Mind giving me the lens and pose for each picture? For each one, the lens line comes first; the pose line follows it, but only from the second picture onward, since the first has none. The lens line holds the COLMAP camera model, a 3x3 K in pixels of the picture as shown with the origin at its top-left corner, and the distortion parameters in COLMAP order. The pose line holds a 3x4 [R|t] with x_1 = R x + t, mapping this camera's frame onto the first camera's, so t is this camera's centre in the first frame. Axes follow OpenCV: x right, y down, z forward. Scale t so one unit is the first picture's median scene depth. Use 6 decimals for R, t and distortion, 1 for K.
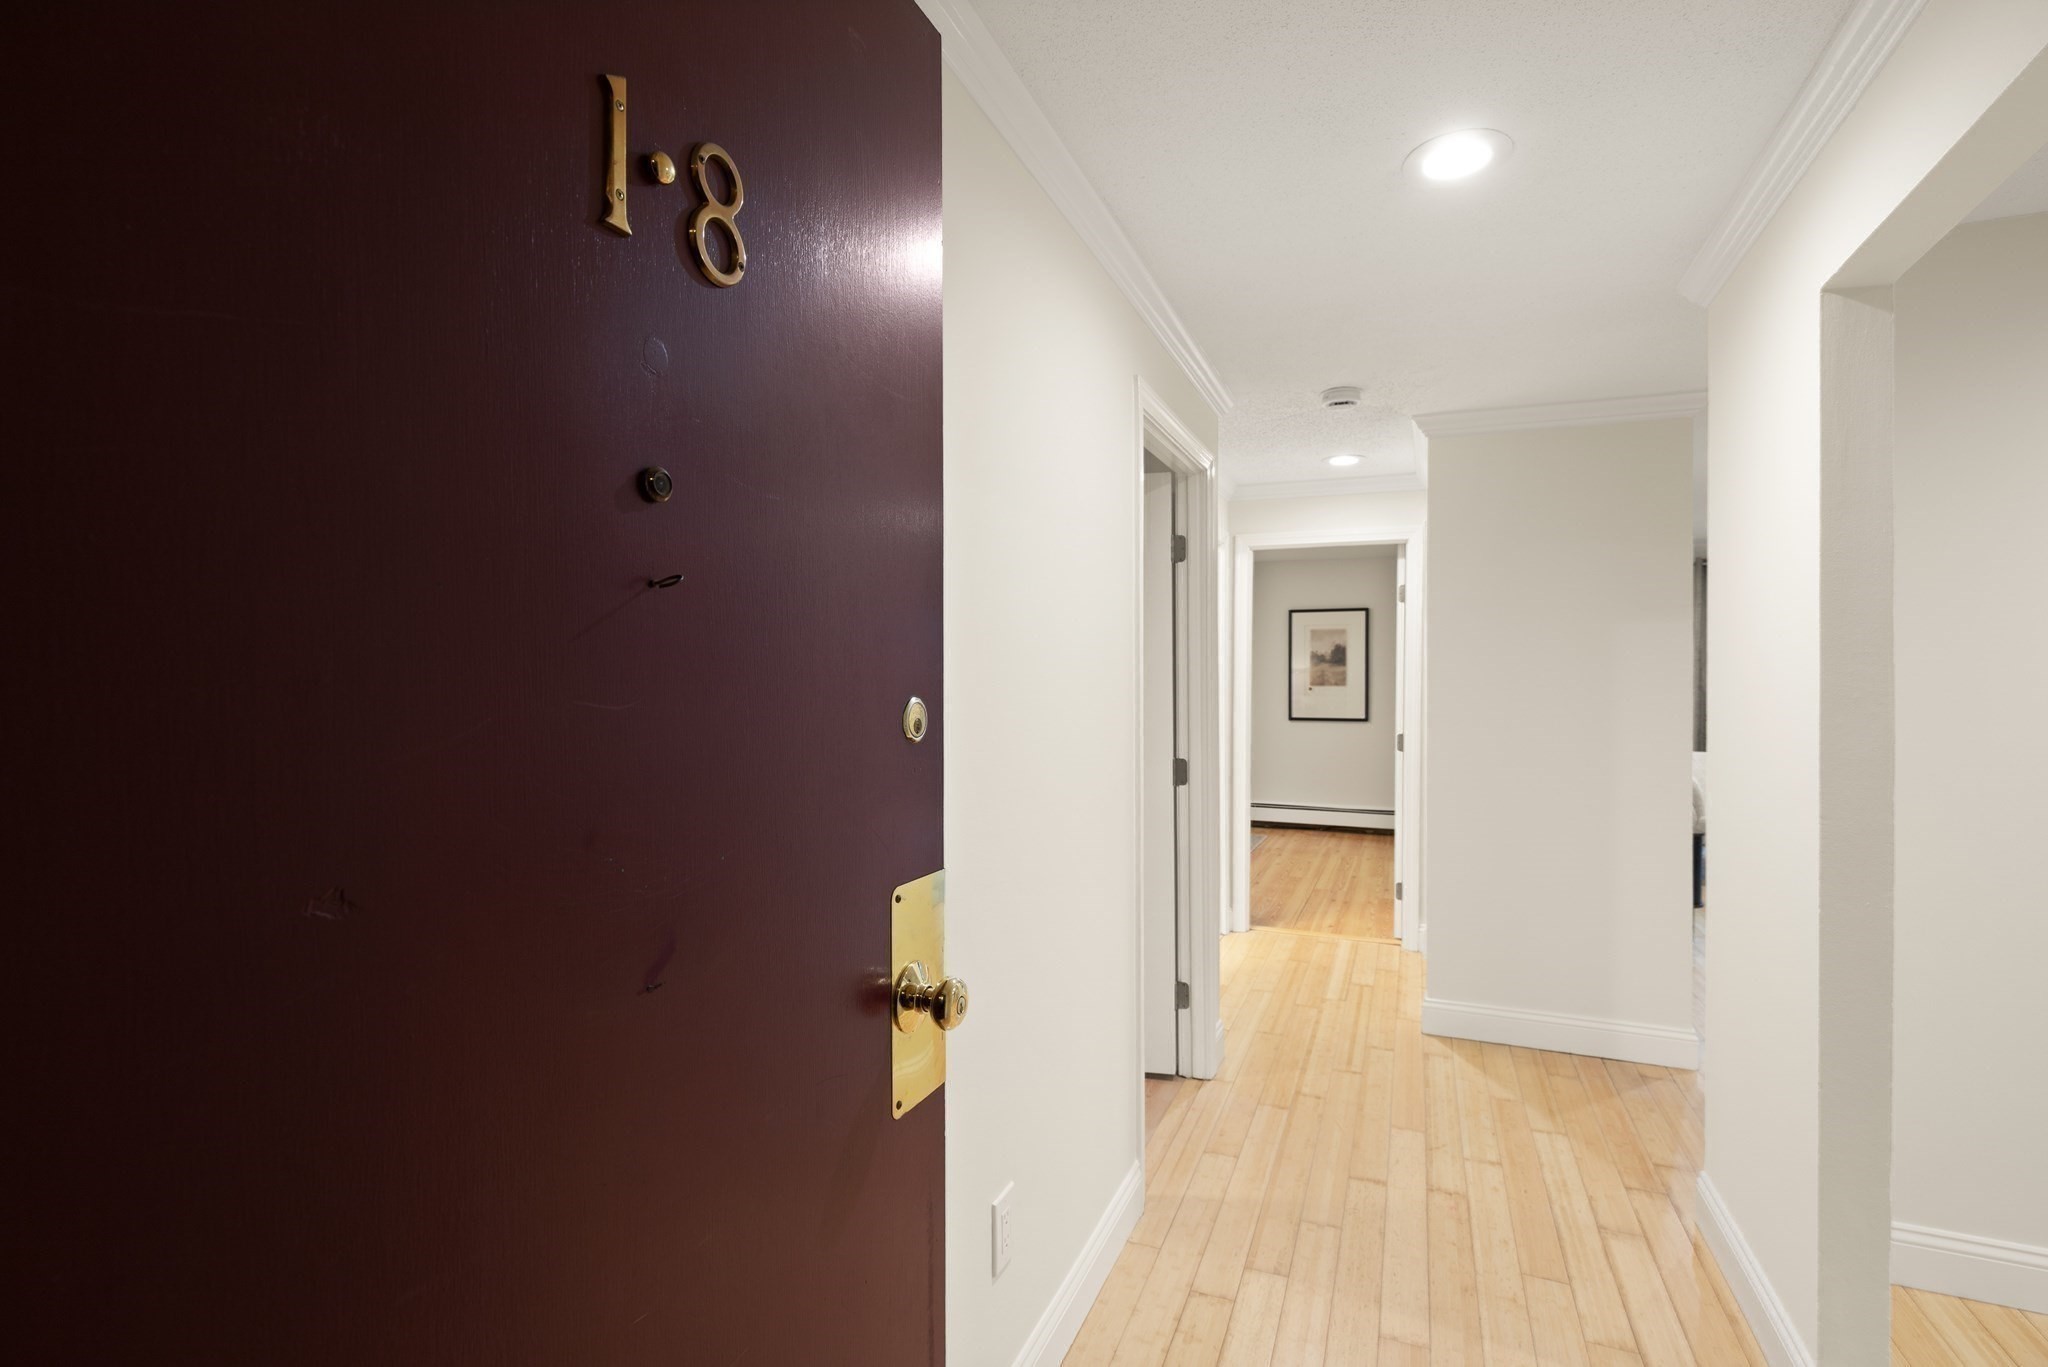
lens RADIAL K [[935.1, 0, 1032.8], [0, 935.1, 683.7], [0, 0, 1]] dist [0.001851, 0.001972]
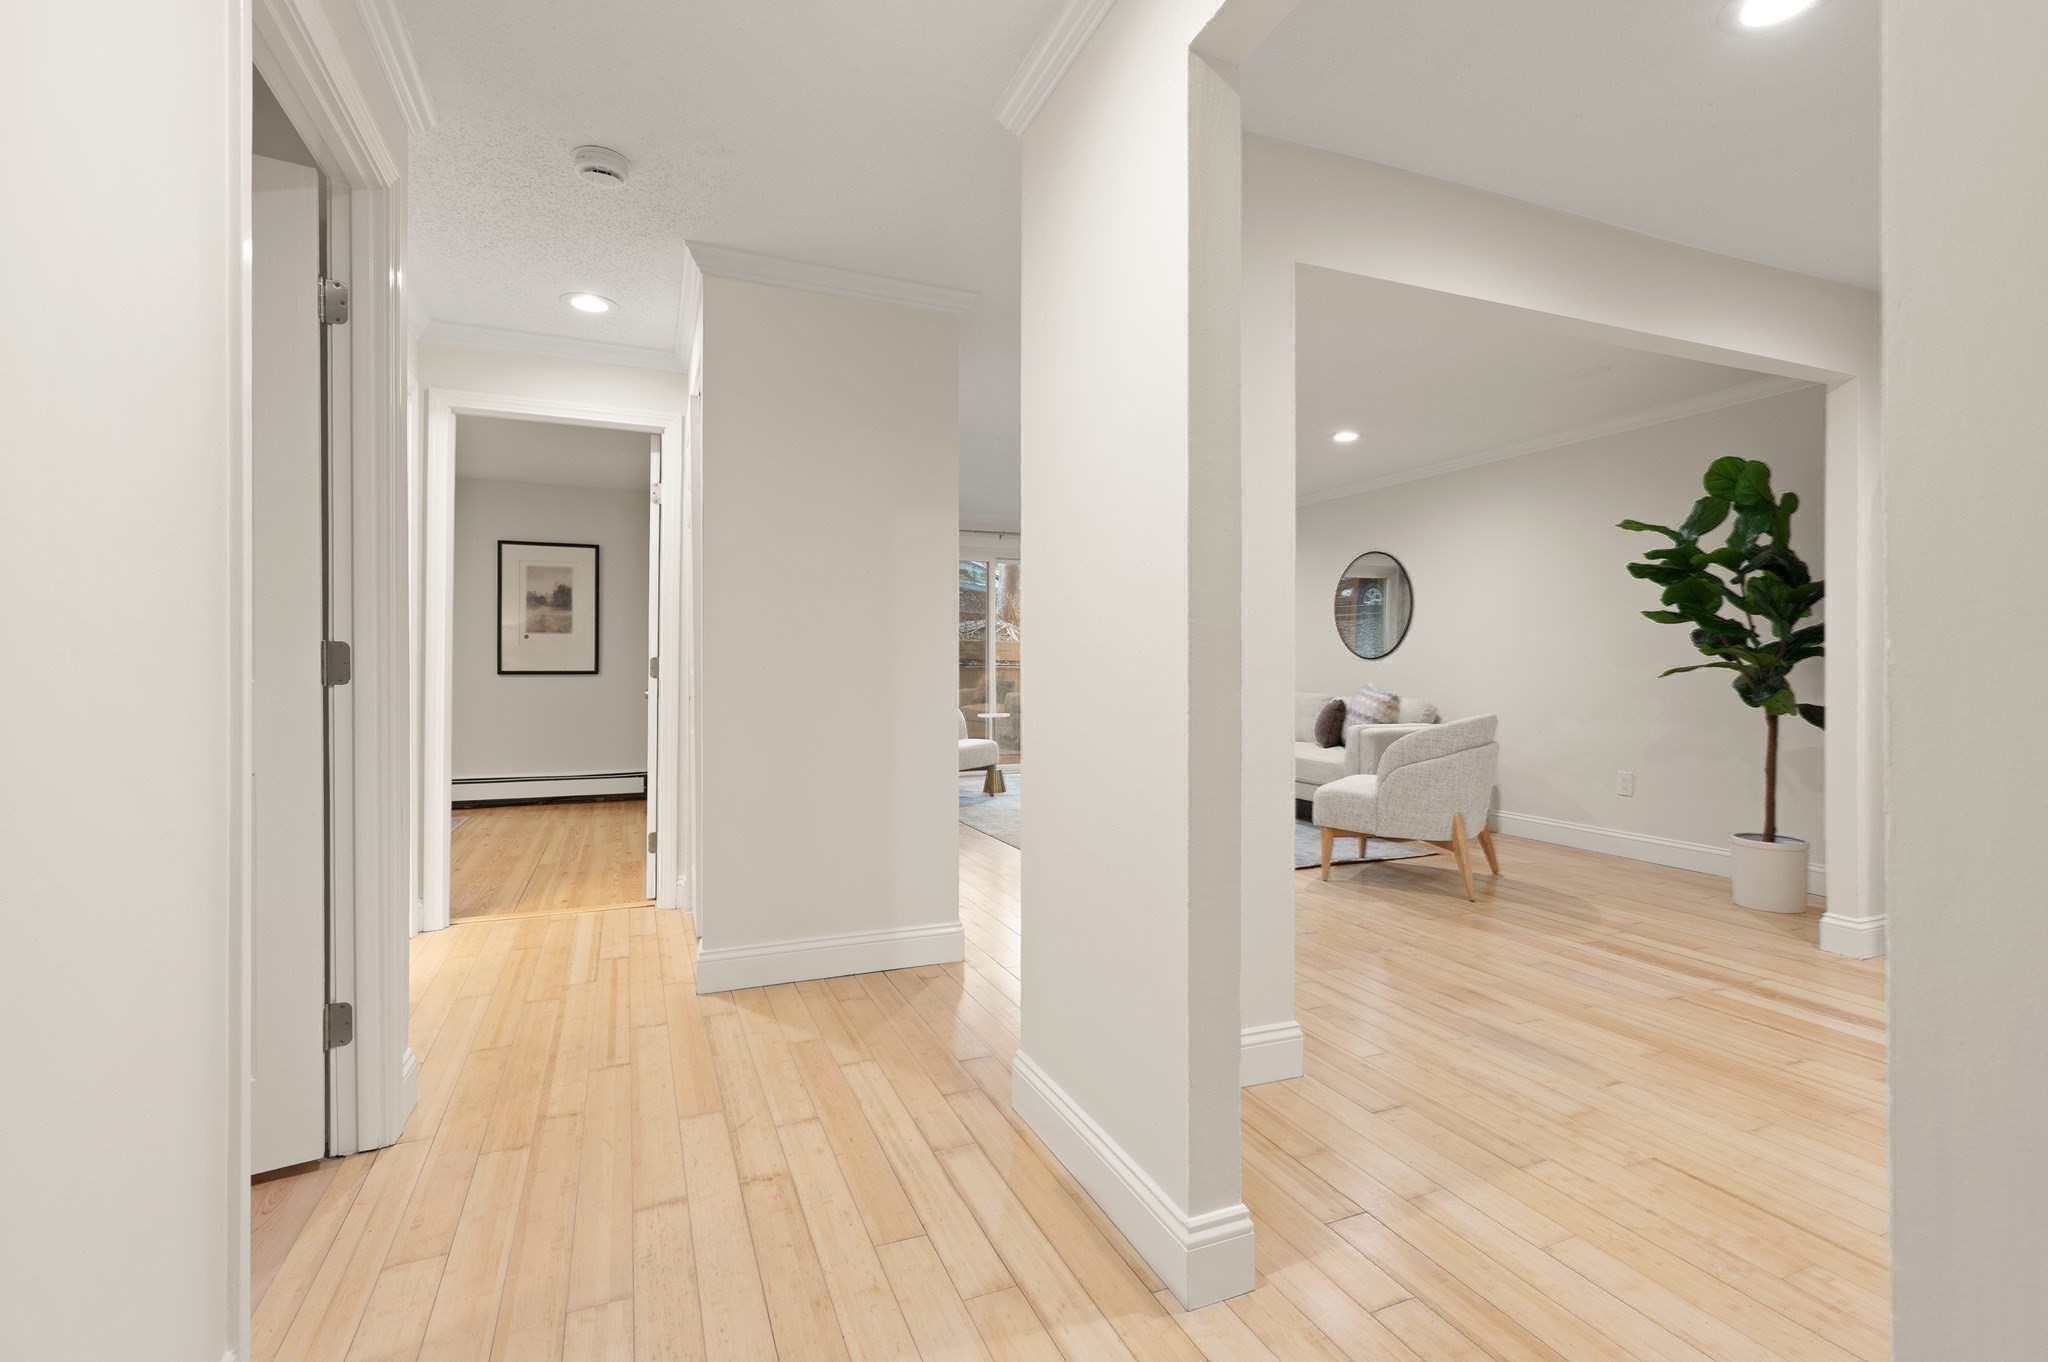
lens RADIAL K [[935.1, 0, 1032.1], [0, 935.1, 666.0], [0, 0, 1]] dist [0.001851, 0.001972]
pose [[0.699197, 0.002739, 0.714923, 0.037155], [0.002223, 0.999979, -0.006005, 0.101535], [-0.714925, 0.005788, 0.699177, 0.239831]]
